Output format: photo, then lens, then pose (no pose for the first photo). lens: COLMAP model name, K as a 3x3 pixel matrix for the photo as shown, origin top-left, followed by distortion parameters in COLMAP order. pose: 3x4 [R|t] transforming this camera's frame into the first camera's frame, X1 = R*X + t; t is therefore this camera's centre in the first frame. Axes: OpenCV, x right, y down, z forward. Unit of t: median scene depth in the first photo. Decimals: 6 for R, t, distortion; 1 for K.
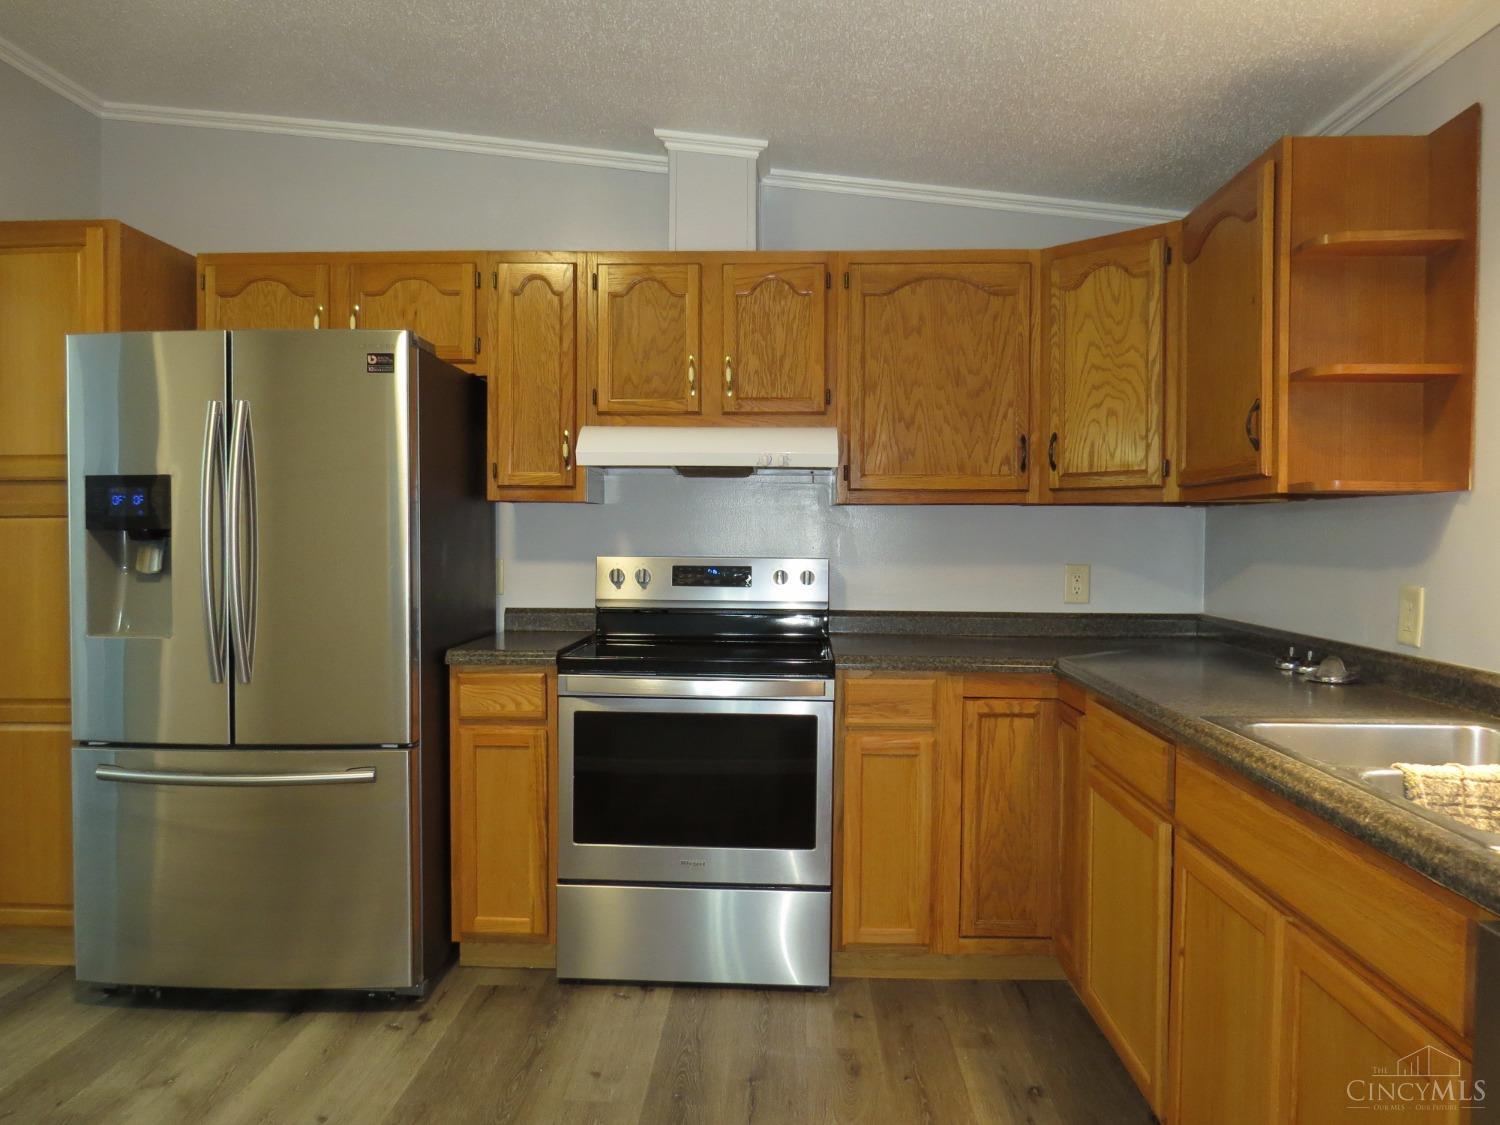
lens RADIAL K [[1076.4, 0, 748.6], [0, 1076.4, 560.9], [0, 0, 1]] dist [-0.028191, 0.018325]
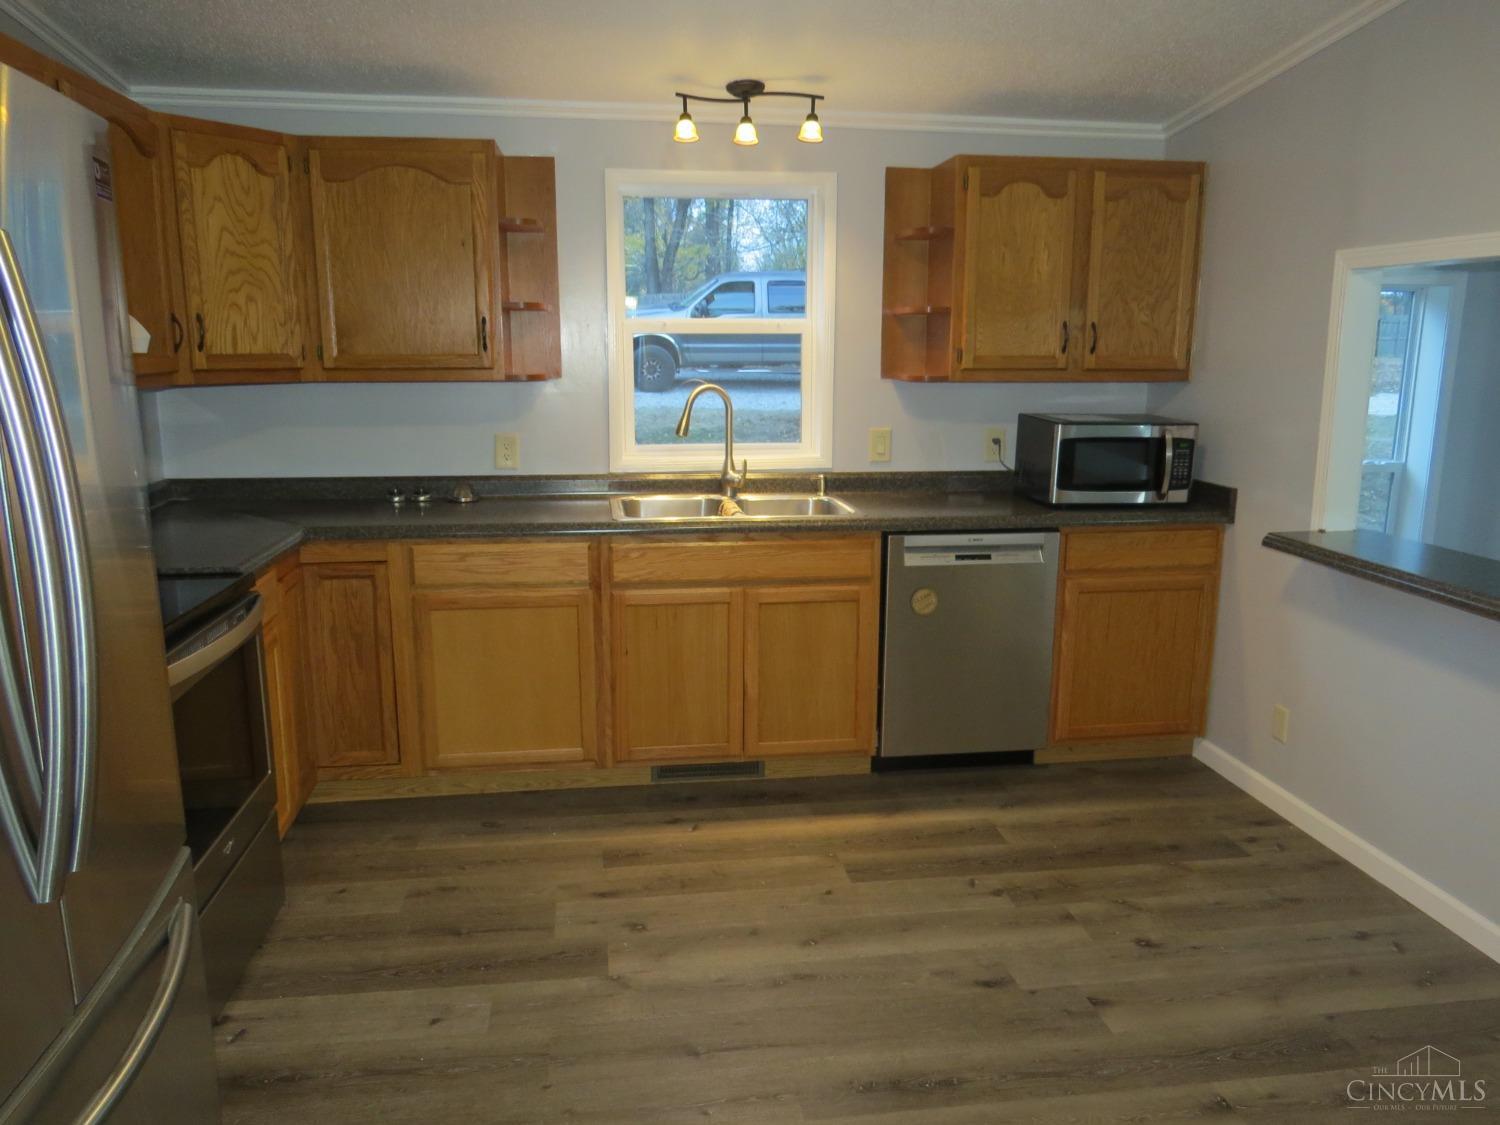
lens RADIAL K [[1072.7, 0, 753.3], [0, 1072.7, 559.8], [0, 0, 1]] dist [-0.022318, 0.006307]
pose [[-0.185222, -0.201556, 0.961804, -0.855004], [0.016994, 0.977937, 0.208209, -0.097687], [-0.982550, 0.054910, -0.177711, 0.719817]]
